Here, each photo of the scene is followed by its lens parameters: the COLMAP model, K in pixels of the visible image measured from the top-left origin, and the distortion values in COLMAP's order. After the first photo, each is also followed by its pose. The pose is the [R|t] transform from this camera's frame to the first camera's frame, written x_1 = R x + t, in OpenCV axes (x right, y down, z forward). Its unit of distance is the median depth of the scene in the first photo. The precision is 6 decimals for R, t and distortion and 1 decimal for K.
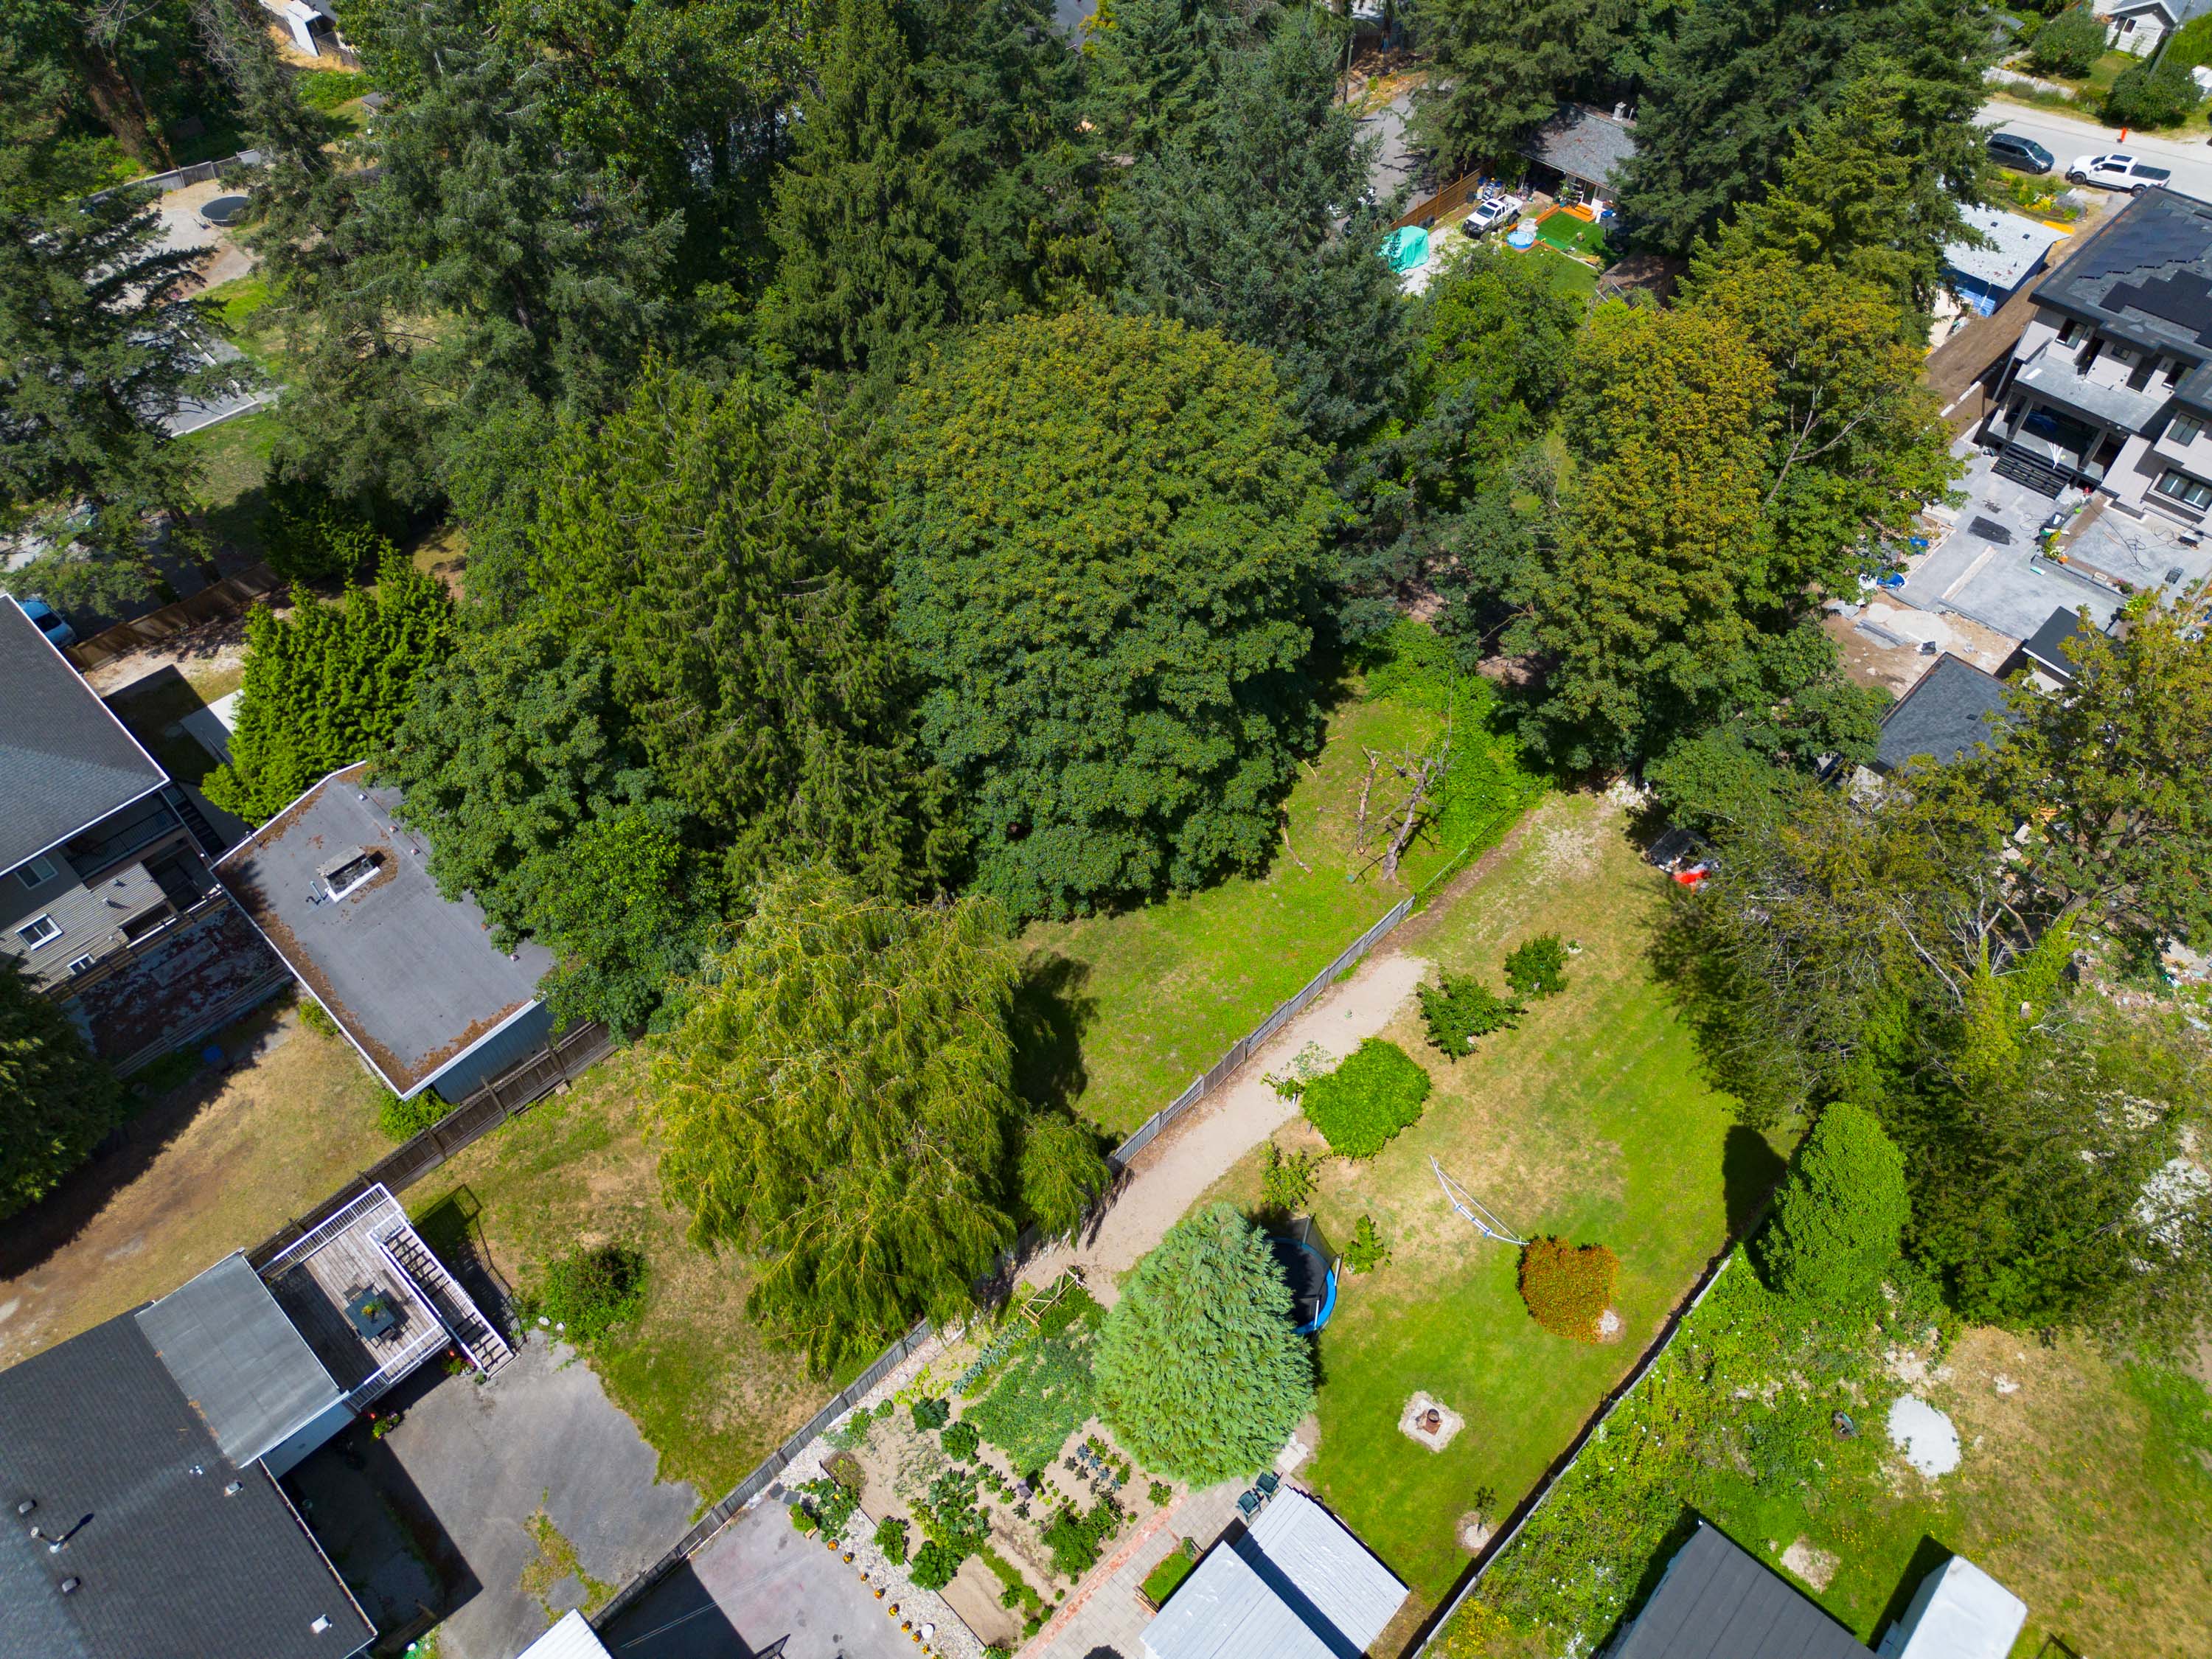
lens RADIAL K [[1573.9, 0, 1100.2], [0, 1573.9, 830.4], [0, 0, 1]] dist [0.061046, -0.057635]
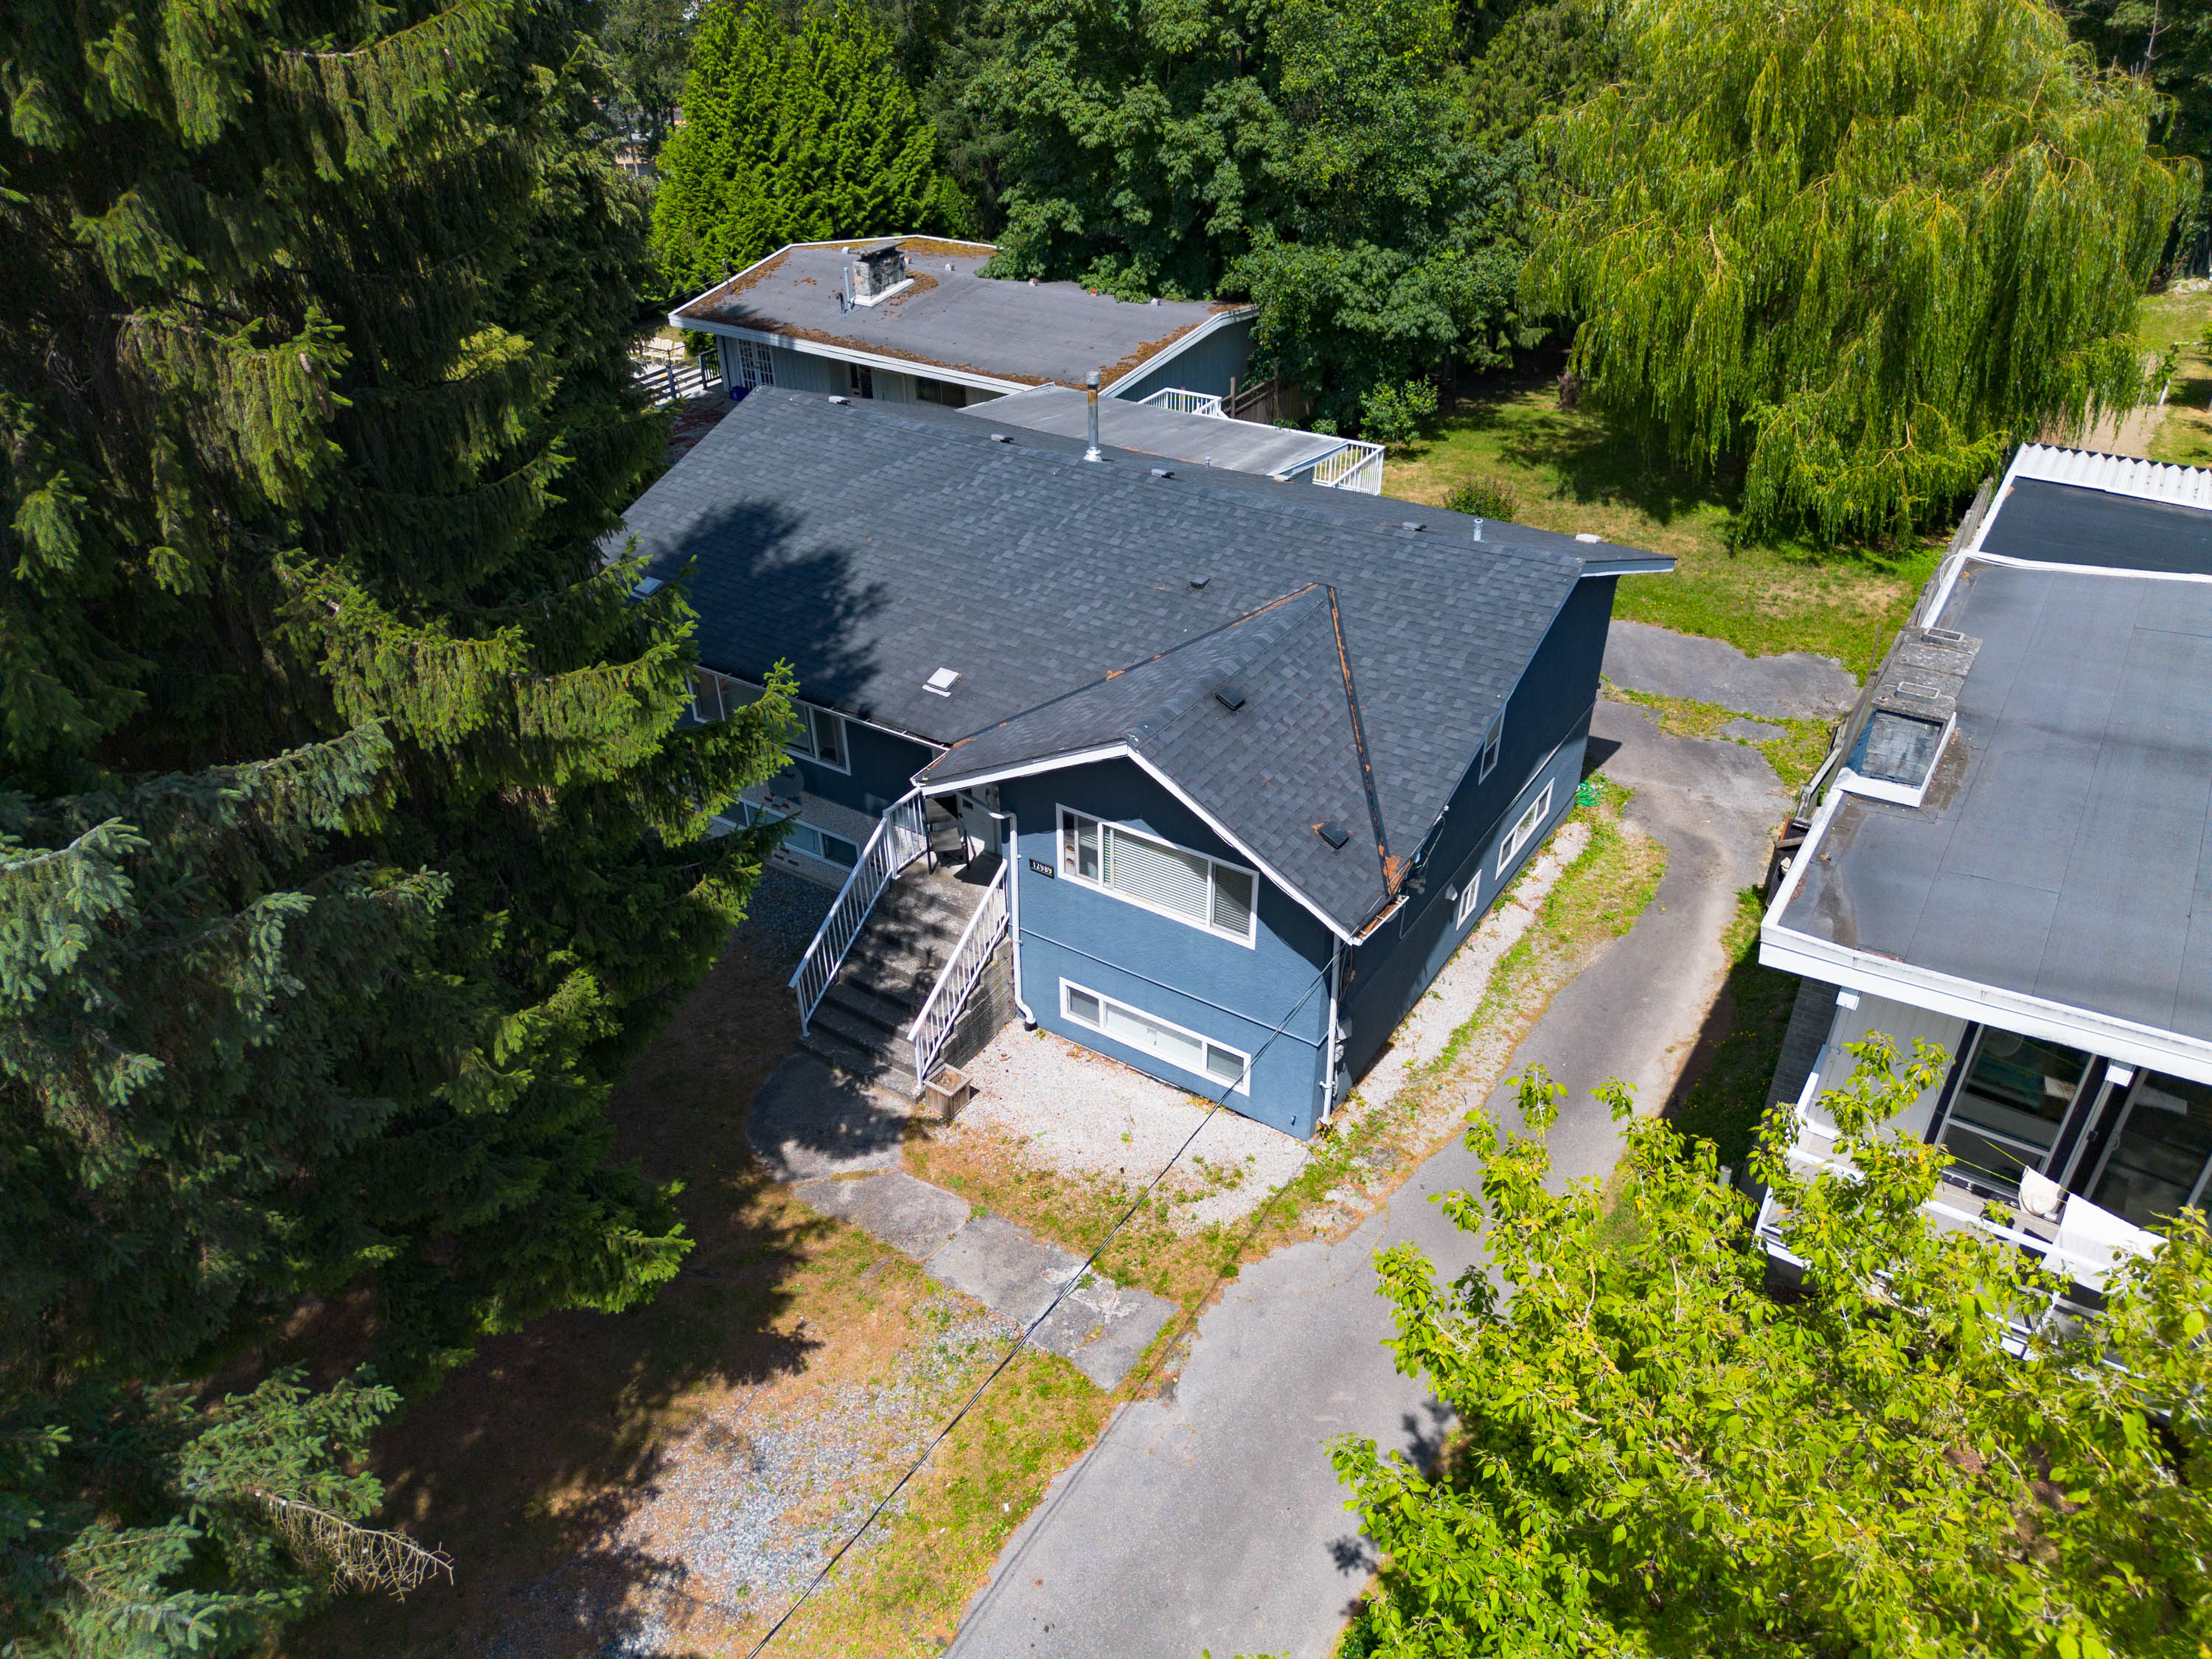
lens RADIAL K [[1580.3, 0, 1115.2], [0, 1580.3, 821.1], [0, 0, 1]] dist [0.066385, -0.060093]
pose [[0.978811, -0.113734, 0.170278, -0.546703], [0.161234, 0.940690, -0.298506, 0.527122], [-0.126228, 0.319635, 0.939095, 0.392985]]
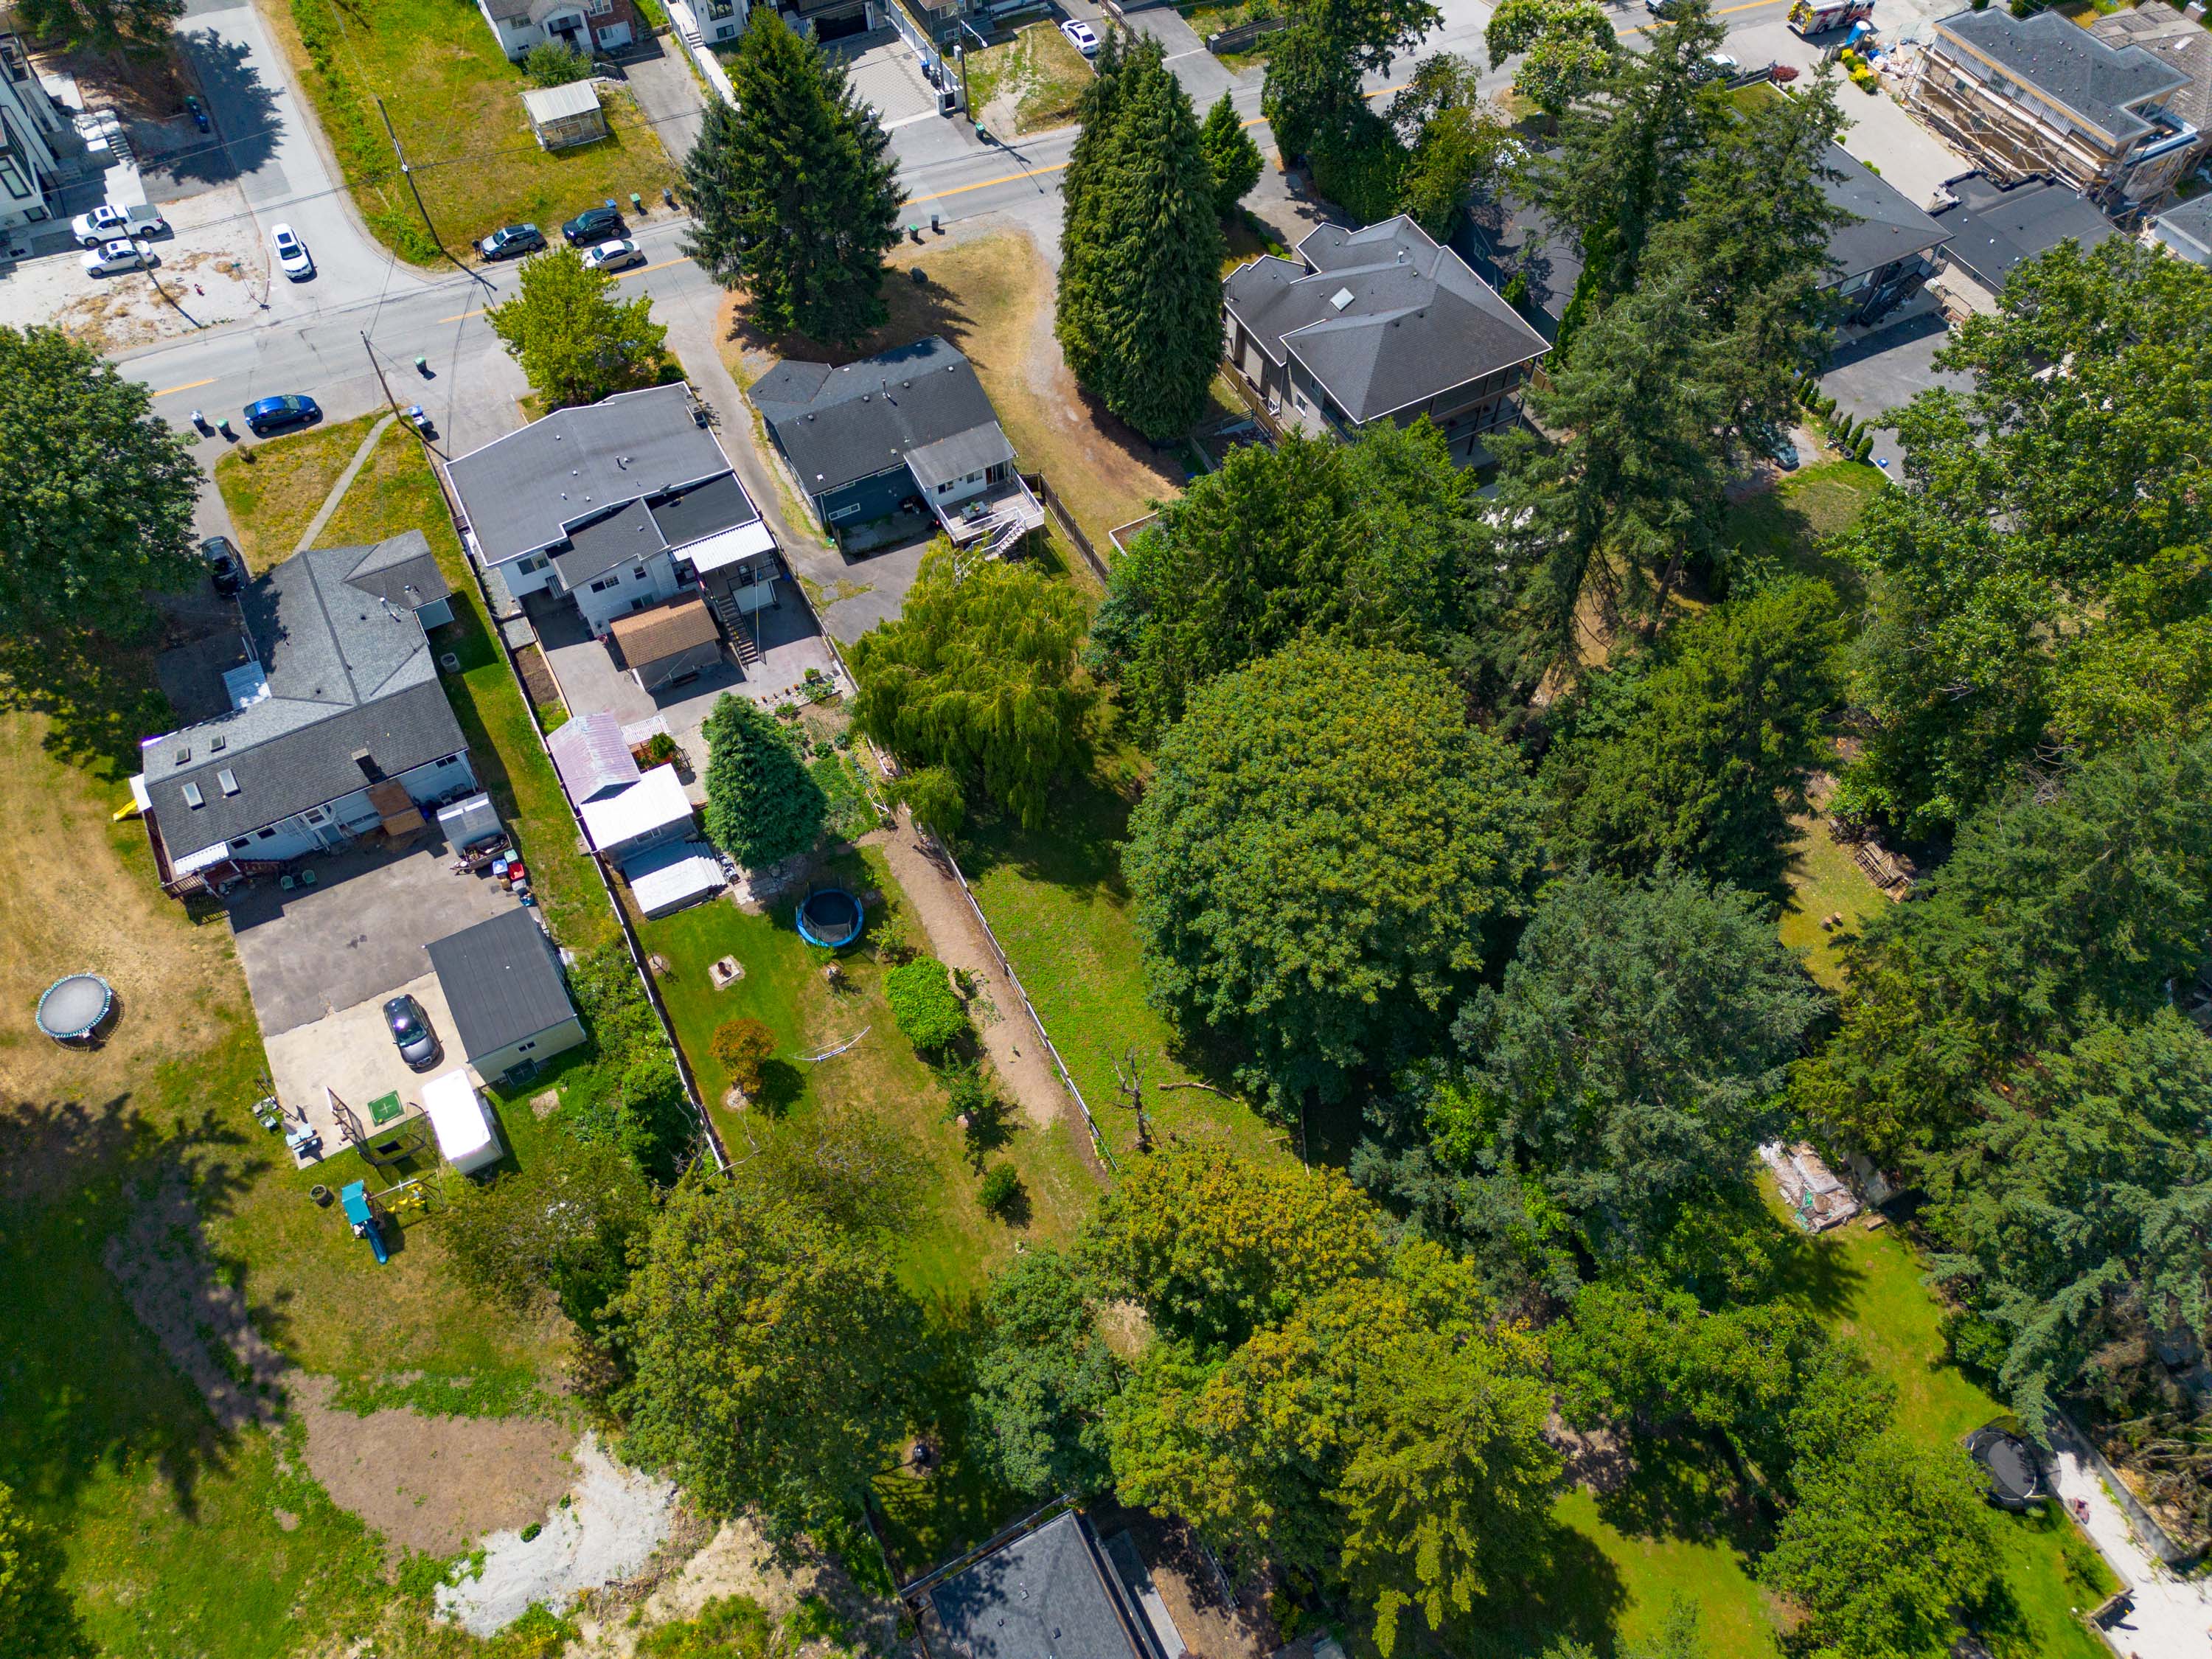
lens RADIAL K [[1573.9, 0, 1100.2], [0, 1573.9, 830.4], [0, 0, 1]] dist [0.061046, -0.057635]
pose [[-0.303044, 0.791963, -0.530055, 0.747228], [-0.734730, 0.160058, 0.659206, -0.910196], [0.606907, 0.589216, 0.533374, 0.232611]]
